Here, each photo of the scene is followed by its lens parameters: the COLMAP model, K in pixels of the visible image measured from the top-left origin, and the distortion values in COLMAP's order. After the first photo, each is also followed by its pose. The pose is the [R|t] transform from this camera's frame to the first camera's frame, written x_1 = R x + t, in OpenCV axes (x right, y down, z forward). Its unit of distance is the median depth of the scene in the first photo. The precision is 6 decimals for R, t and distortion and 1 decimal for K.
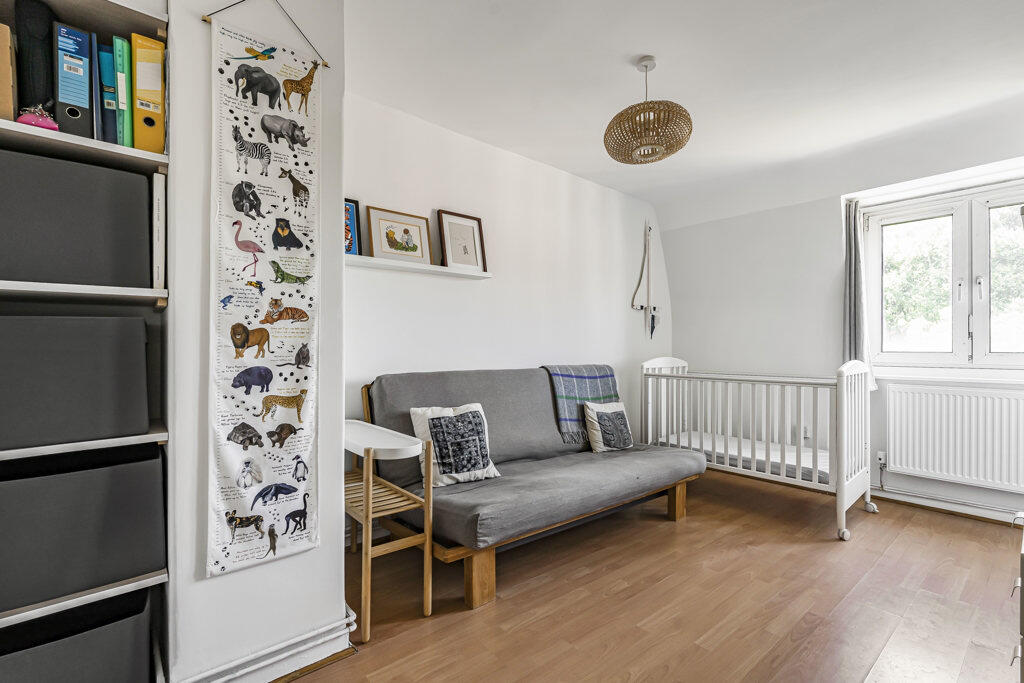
lens RADIAL K [[464.3, 0, 513.1], [0, 464.3, 345.2], [0, 0, 1]] dist [-0.000786, -0.000214]
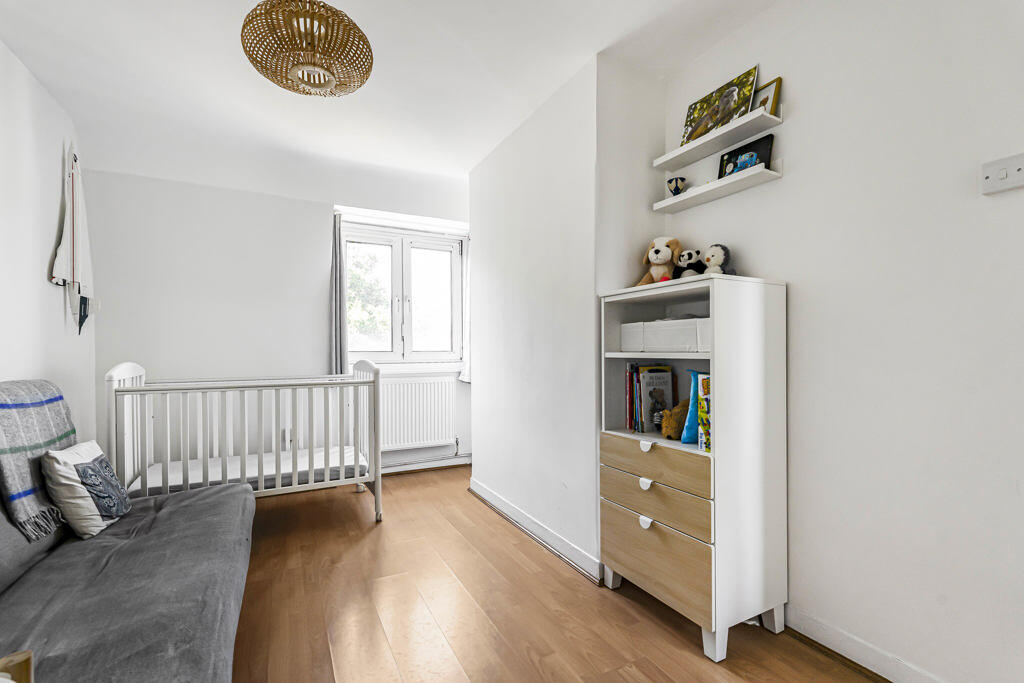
lens RADIAL K [[457.8, 0, 514.5], [0, 457.8, 351.3], [0, 0, 1]] dist [0.002172, 0.000441]
pose [[0.208897, -0.006432, 0.977916, -0.242231], [-0.001394, 0.999975, 0.006874, 0.004940], [-0.977937, -0.002800, 0.208883, 0.382961]]
